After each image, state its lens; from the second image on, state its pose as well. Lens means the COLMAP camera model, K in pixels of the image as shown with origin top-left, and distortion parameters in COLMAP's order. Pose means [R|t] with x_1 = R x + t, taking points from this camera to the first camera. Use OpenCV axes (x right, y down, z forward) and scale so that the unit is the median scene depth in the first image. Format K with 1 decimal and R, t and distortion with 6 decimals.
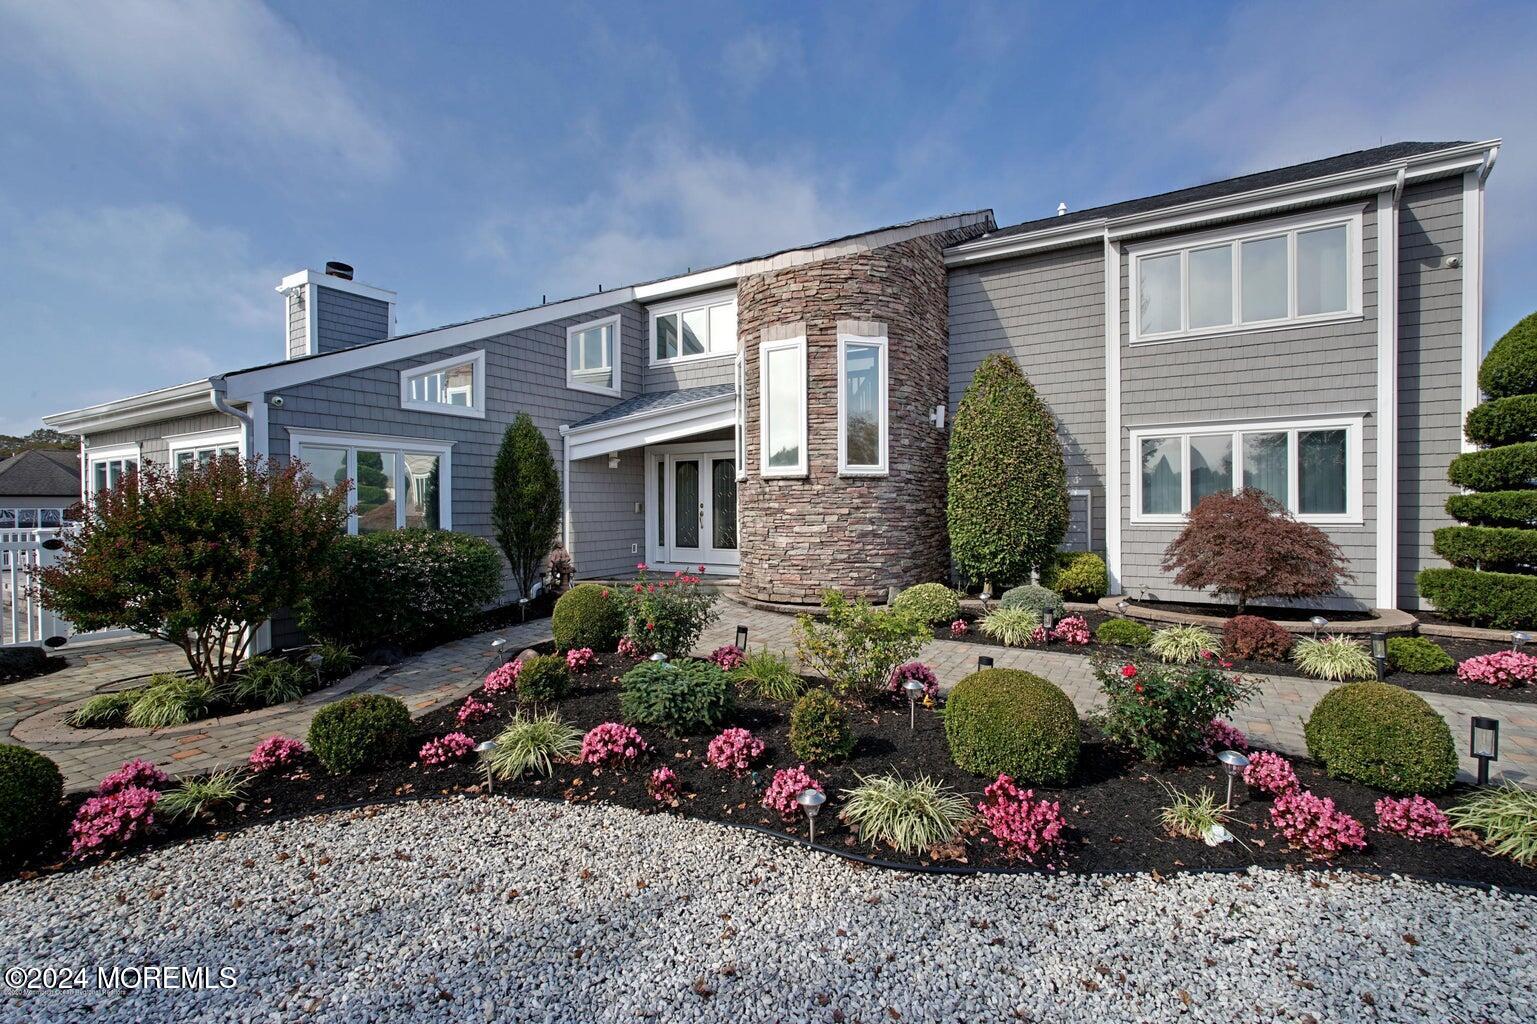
lens RADIAL K [[687.4, 0, 761.2], [0, 687.4, 512.3], [0, 0, 1]] dist [-0.012695, 0.003359]
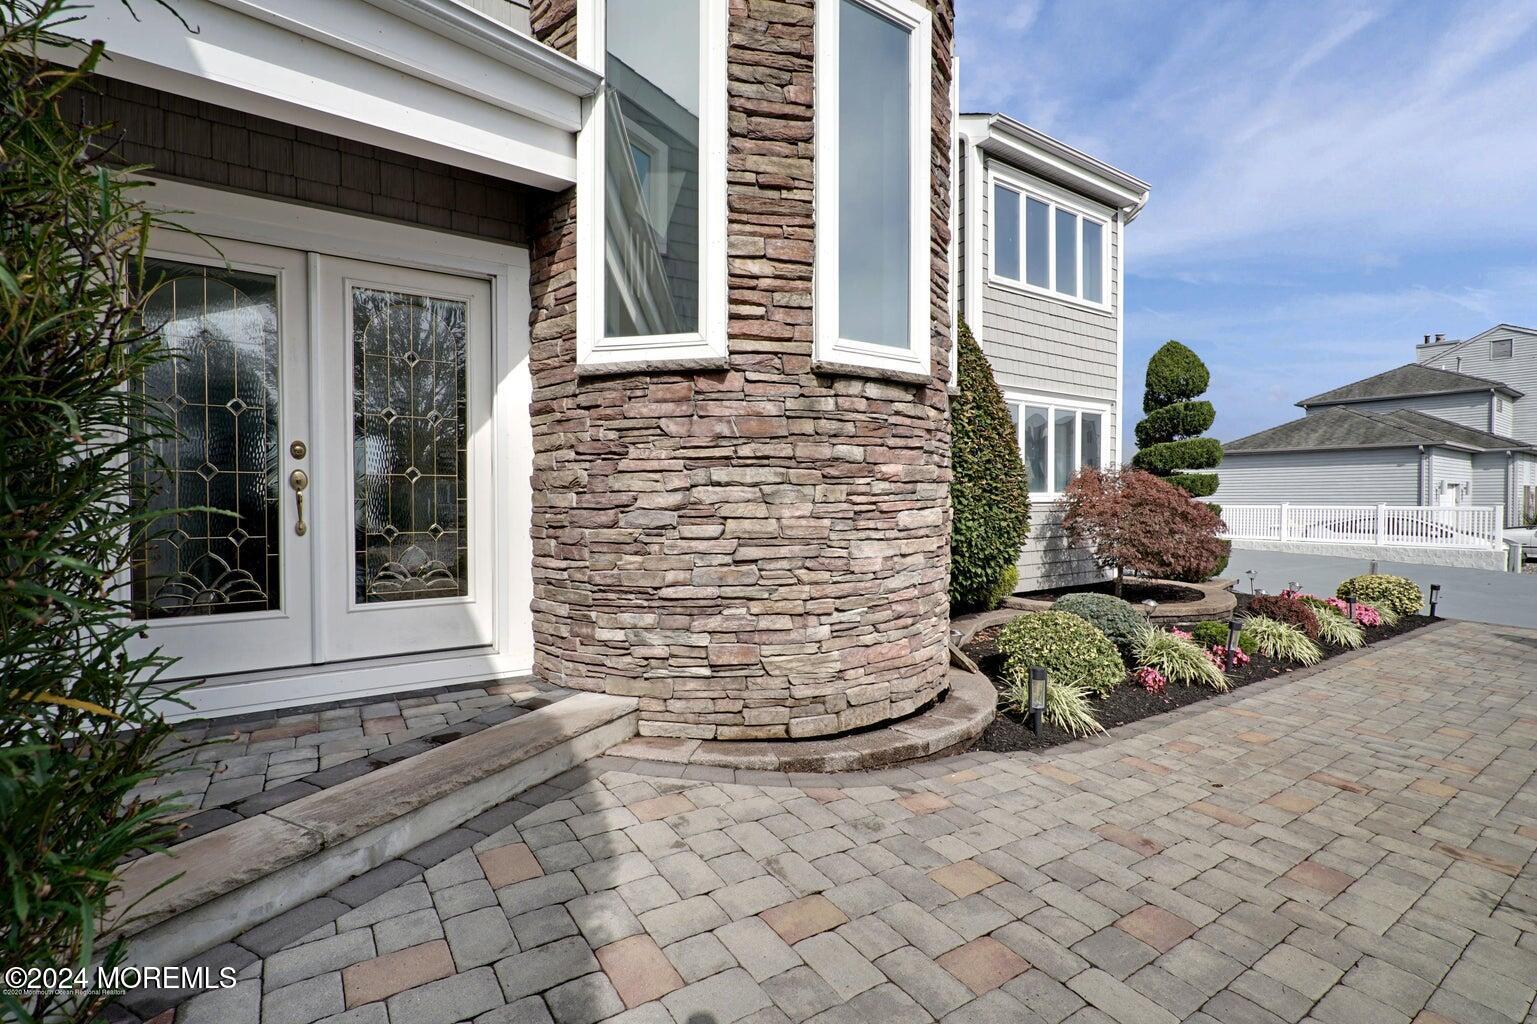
lens RADIAL K [[687.4, 0, 769.5], [0, 687.4, 510.8], [0, 0, 1]] dist [-0.012695, 0.003359]
pose [[0.417175, -0.012324, 0.908743, -0.313713], [0.006162, 0.999923, 0.010732, 0.015486], [-0.908805, 0.001123, 0.417219, 0.899804]]
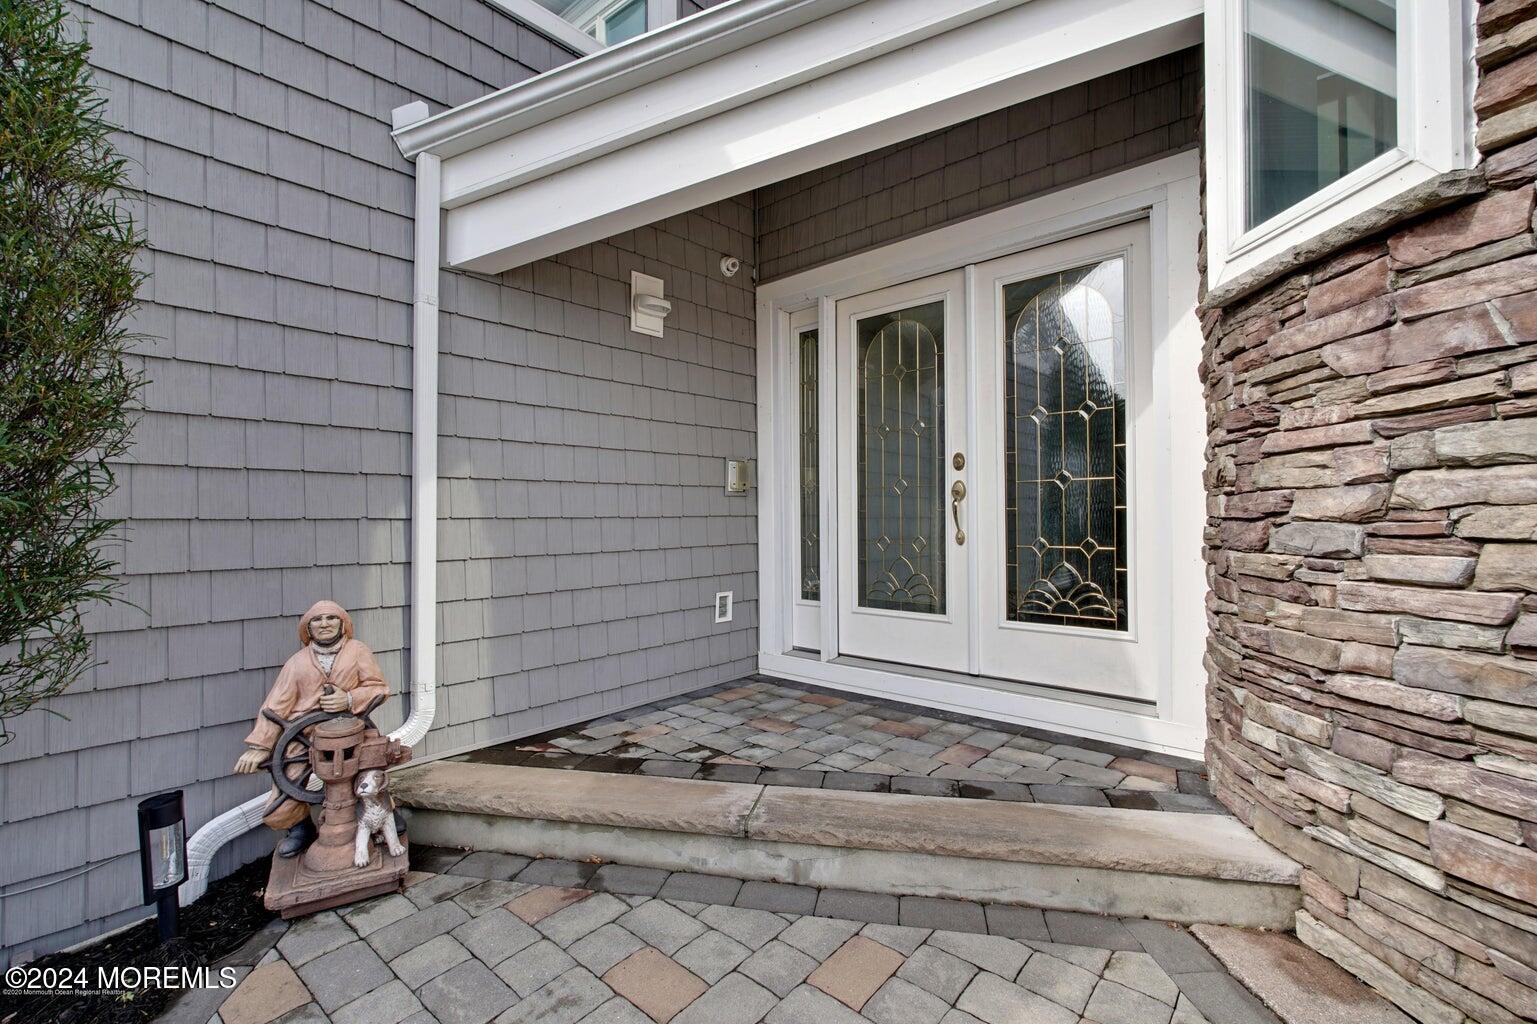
lens RADIAL K [[687.4, 0, 766.3], [0, 687.4, 512.6], [0, 0, 1]] dist [-0.012695, 0.003359]
pose [[0.984007, -0.002926, -0.178104, -0.141385], [0.000373, 0.999897, -0.014370, 0.018471], [0.178128, 0.014074, 0.983907, 0.892608]]
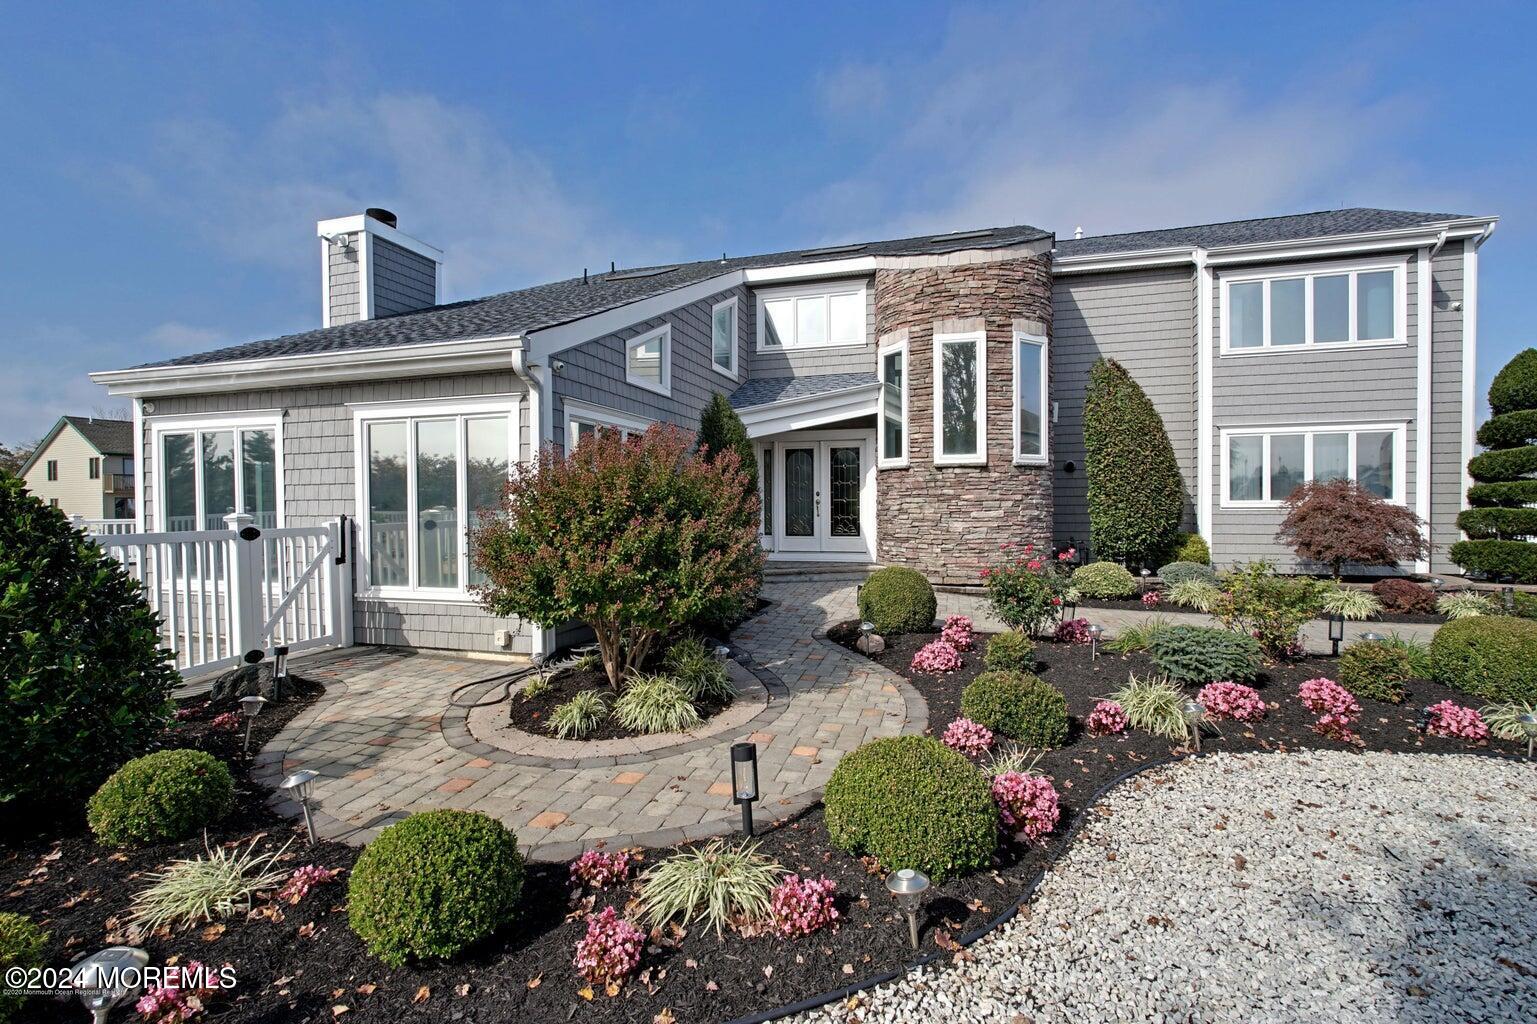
lens RADIAL K [[687.4, 0, 760.1], [0, 687.4, 512.3], [0, 0, 1]] dist [-0.012695, 0.003359]
pose [[0.966844, -0.003708, 0.255341, -0.527096], [0.002590, 0.999986, 0.004714, 0.015329], [-0.255355, -0.003897, 0.966840, 0.067106]]
